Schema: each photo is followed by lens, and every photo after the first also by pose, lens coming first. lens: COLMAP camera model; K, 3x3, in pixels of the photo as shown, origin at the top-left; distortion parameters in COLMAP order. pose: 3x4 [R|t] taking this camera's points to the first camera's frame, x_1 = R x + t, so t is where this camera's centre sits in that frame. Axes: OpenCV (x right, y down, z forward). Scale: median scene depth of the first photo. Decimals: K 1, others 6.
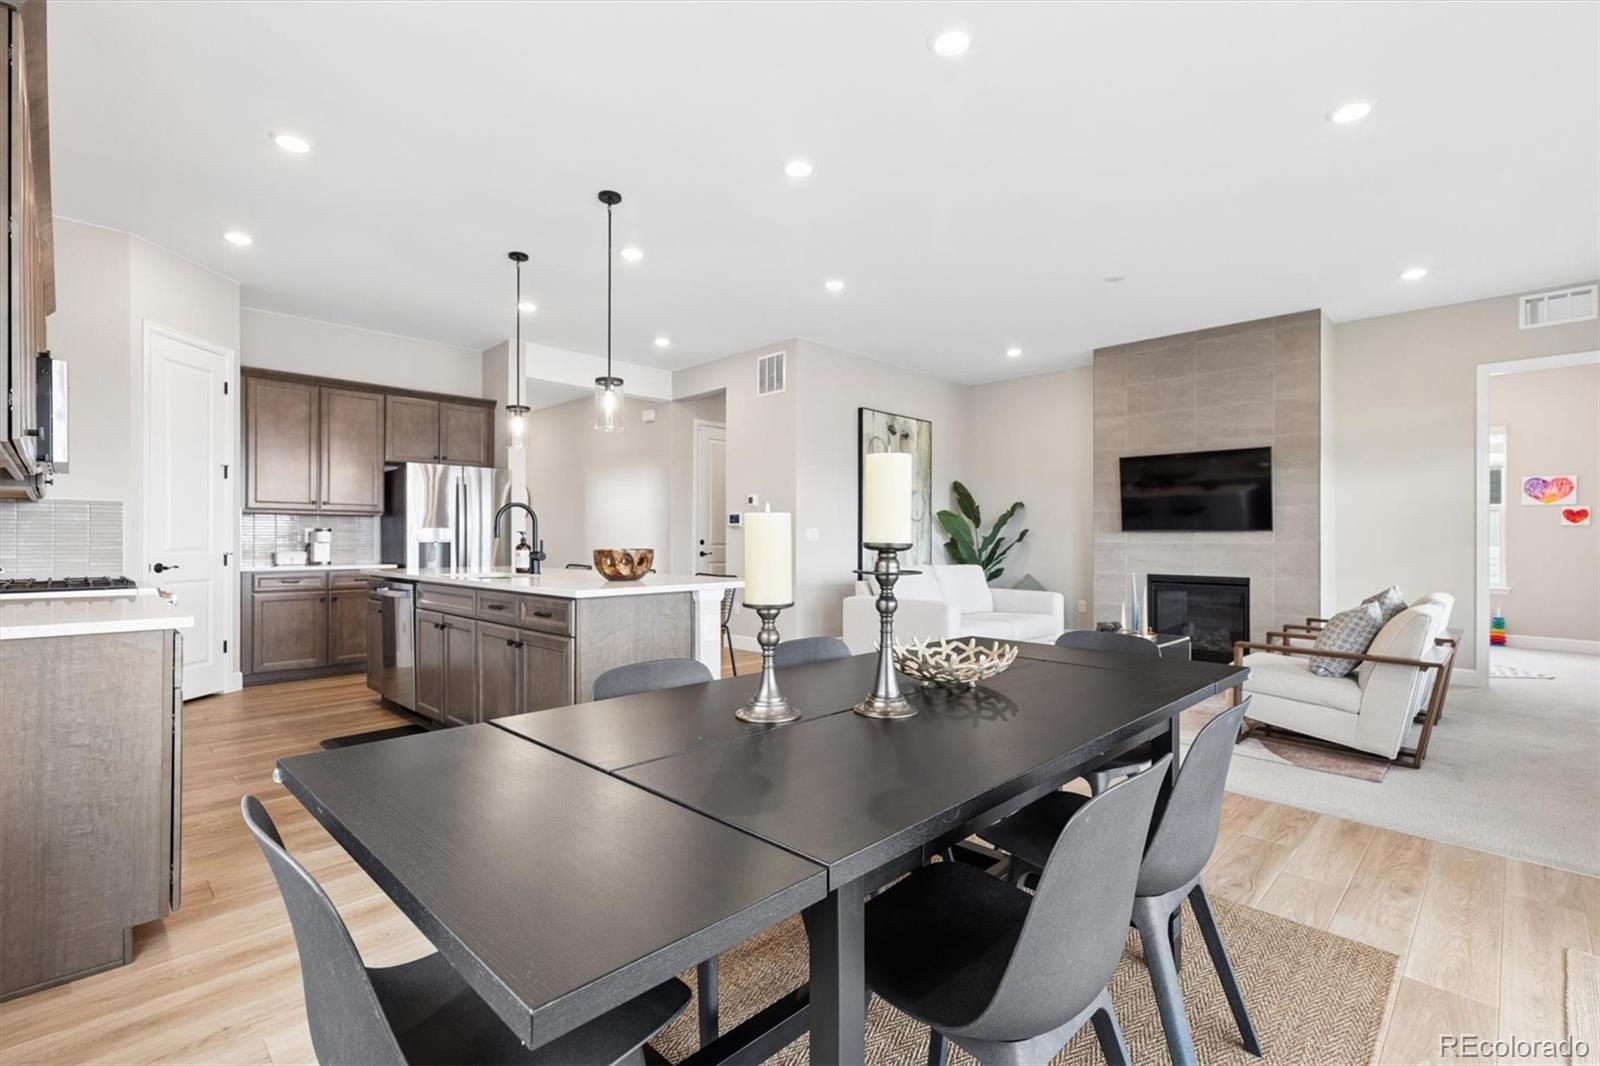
lens RADIAL K [[725.1, 0, 801.0], [0, 725.1, 528.8], [0, 0, 1]] dist [0.012259, -0.000512]
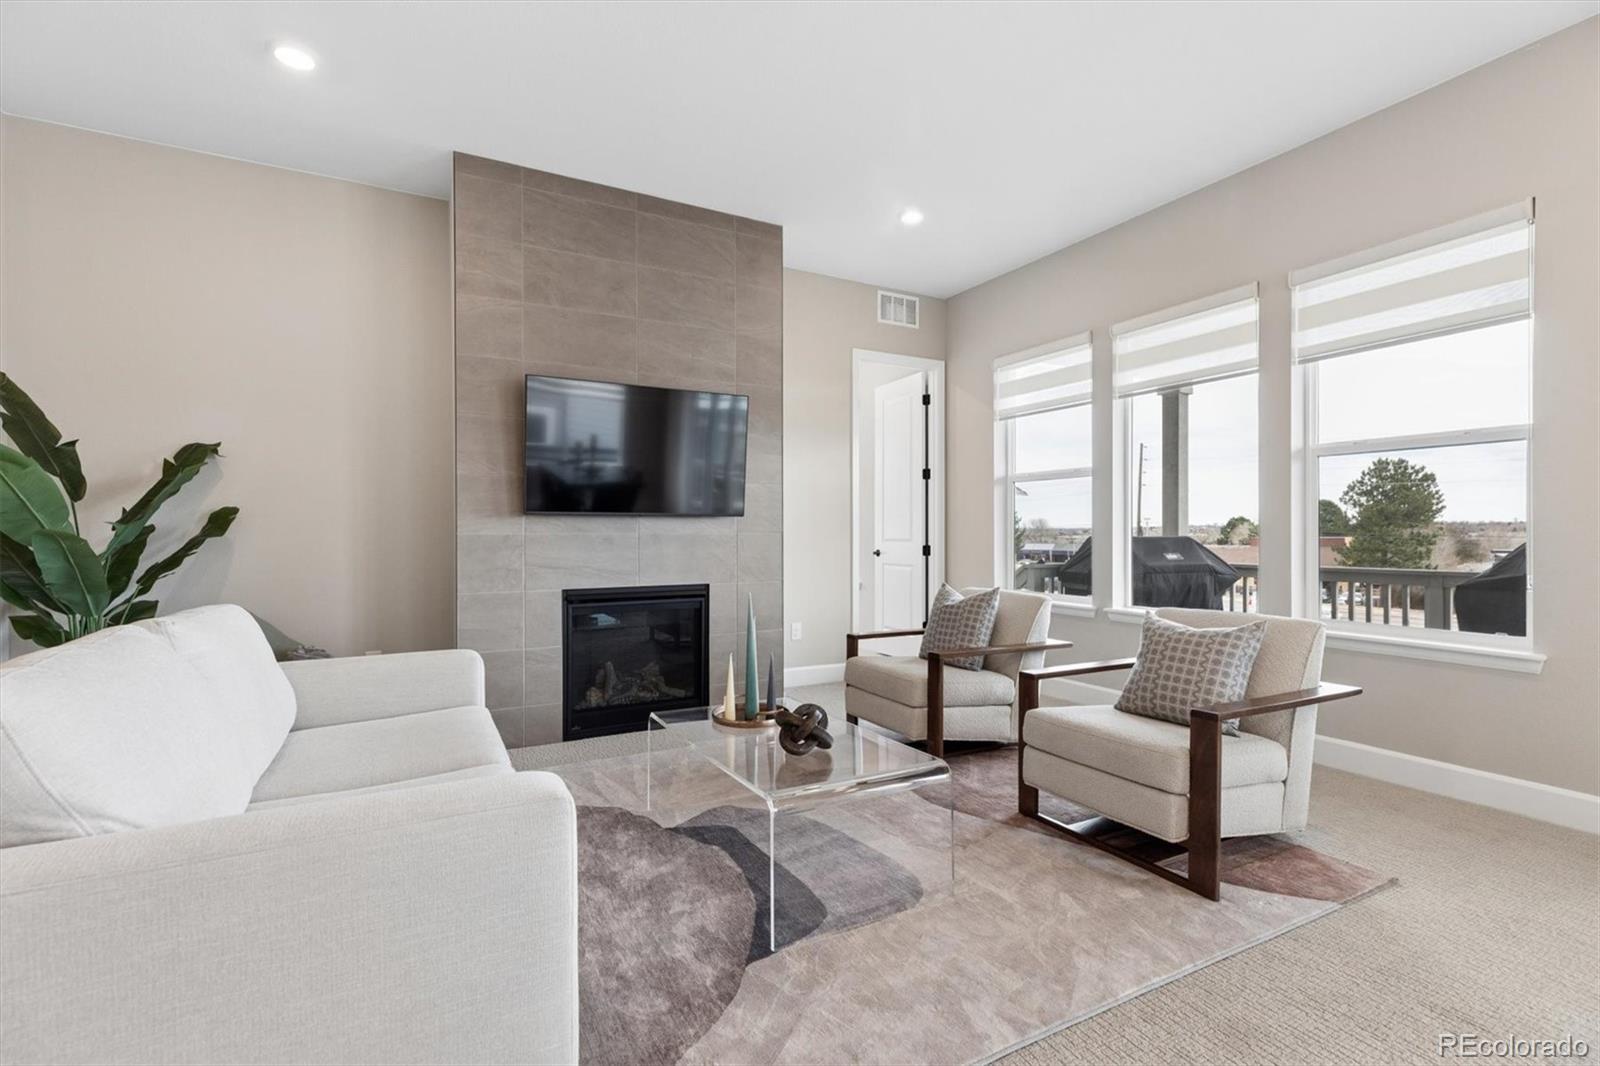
lens RADIAL K [[725.1, 0, 803.2], [0, 725.1, 531.2], [0, 0, 1]] dist [0.012259, -0.000512]
pose [[0.293856, -0.004591, 0.955839, -0.010167], [-0.009729, 0.999922, 0.007794, 0.009946], [-0.955800, -0.011589, 0.293788, 0.646058]]
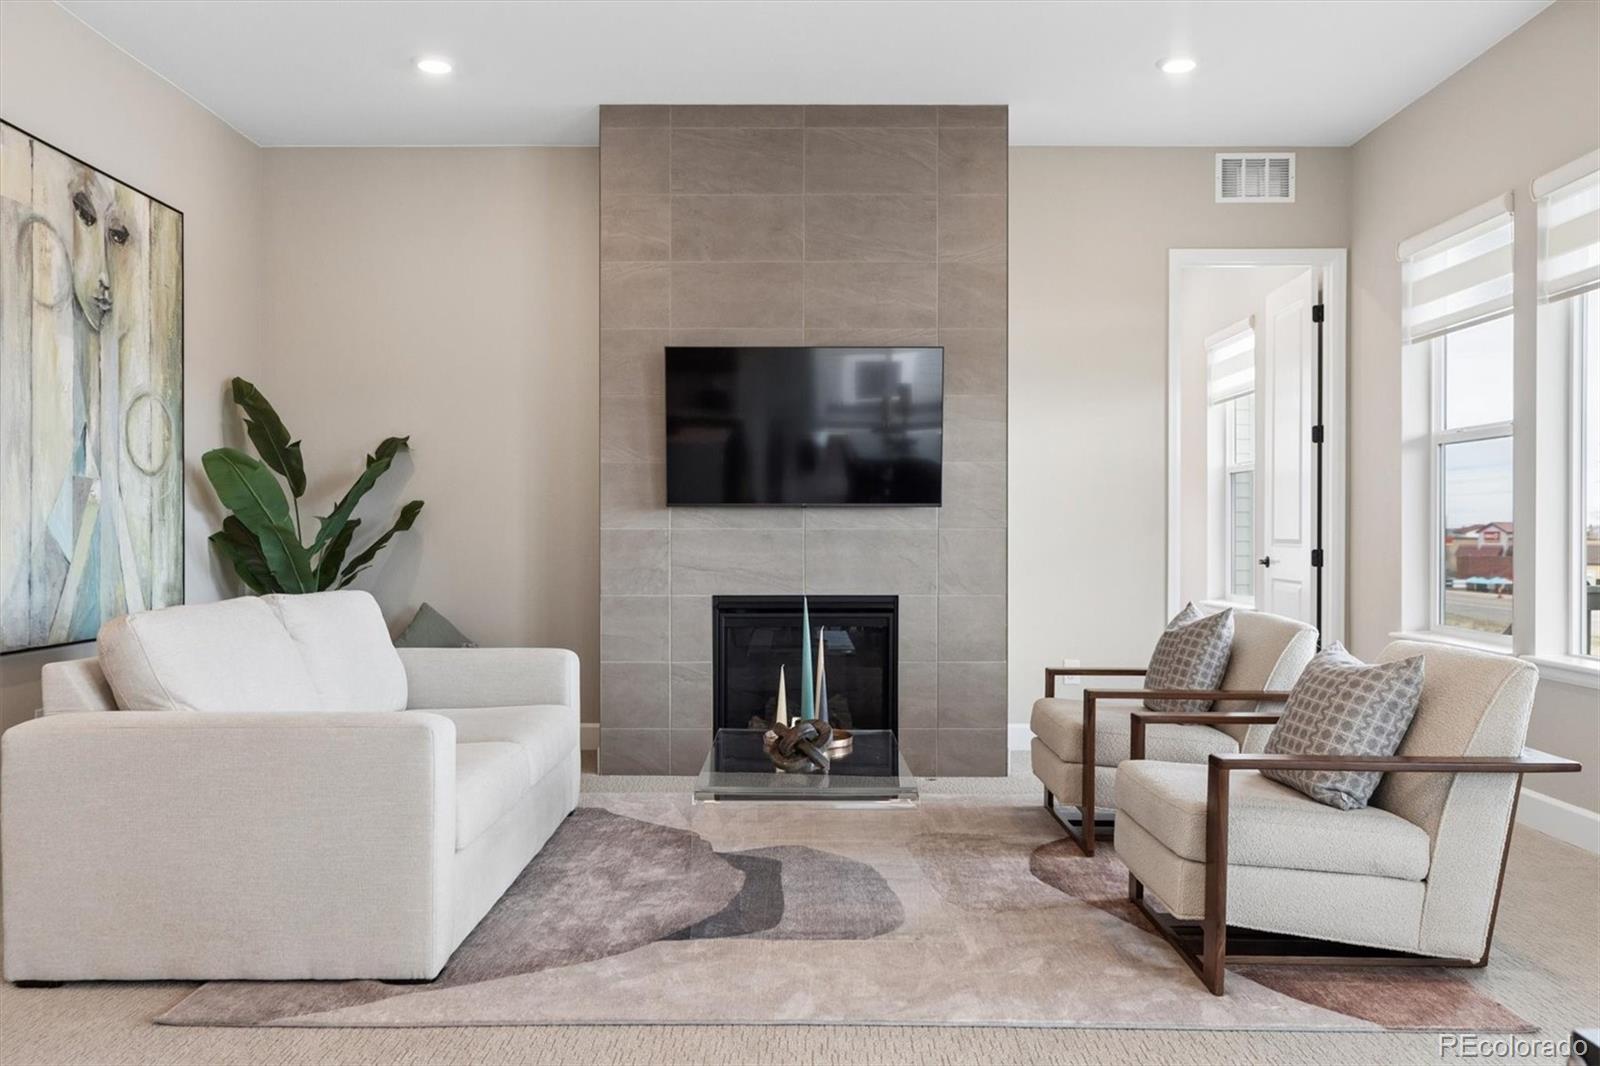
lens RADIAL K [[1249.5, 0, 799.1], [0, 1249.5, 516.2], [0, 0, 1]] dist [0.024353, 0.012003]
pose [[0.715507, 0.002245, 0.698602, -0.057349], [-0.006648, 0.999971, 0.003596, 0.006634], [-0.698574, -0.007218, 0.715502, 0.367006]]
